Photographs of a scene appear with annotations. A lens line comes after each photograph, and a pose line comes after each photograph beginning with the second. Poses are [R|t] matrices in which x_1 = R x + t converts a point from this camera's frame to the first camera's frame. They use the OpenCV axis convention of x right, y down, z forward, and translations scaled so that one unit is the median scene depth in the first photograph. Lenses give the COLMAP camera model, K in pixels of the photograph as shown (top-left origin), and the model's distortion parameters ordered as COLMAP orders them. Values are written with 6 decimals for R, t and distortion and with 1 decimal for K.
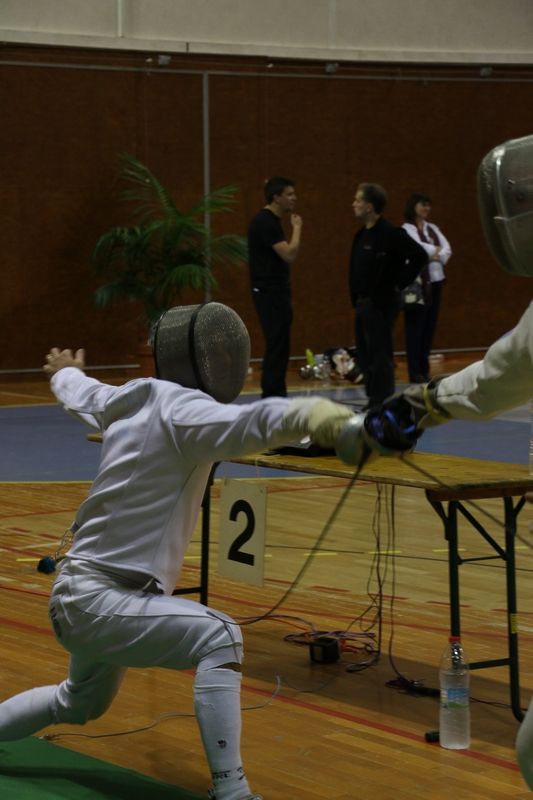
lens RADIAL K [[2426.9, 0, 266.5], [0, 2426.9, 400.0], [0, 0, 1]] dist [0.735933, 0.246655]
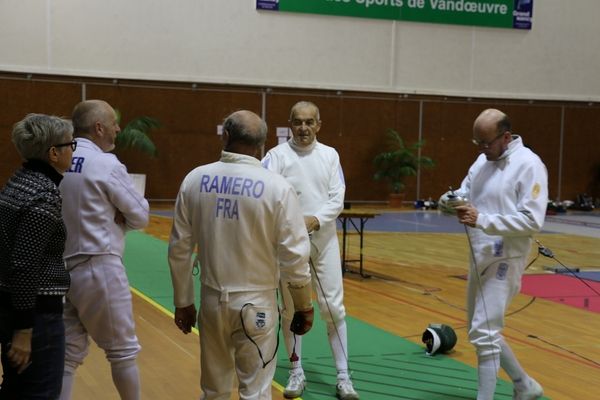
lens RADIAL K [[1039.3, 0, 300.0], [0, 1039.3, 200.0], [0, 0, 1]] dist [0.159100, 0.387928]
pose [[0.970886, 0.044840, -0.235309, 0.131107], [-0.051925, 0.998363, -0.023998, 0.018539], [0.233848, 0.035518, 0.971624, -0.207226]]
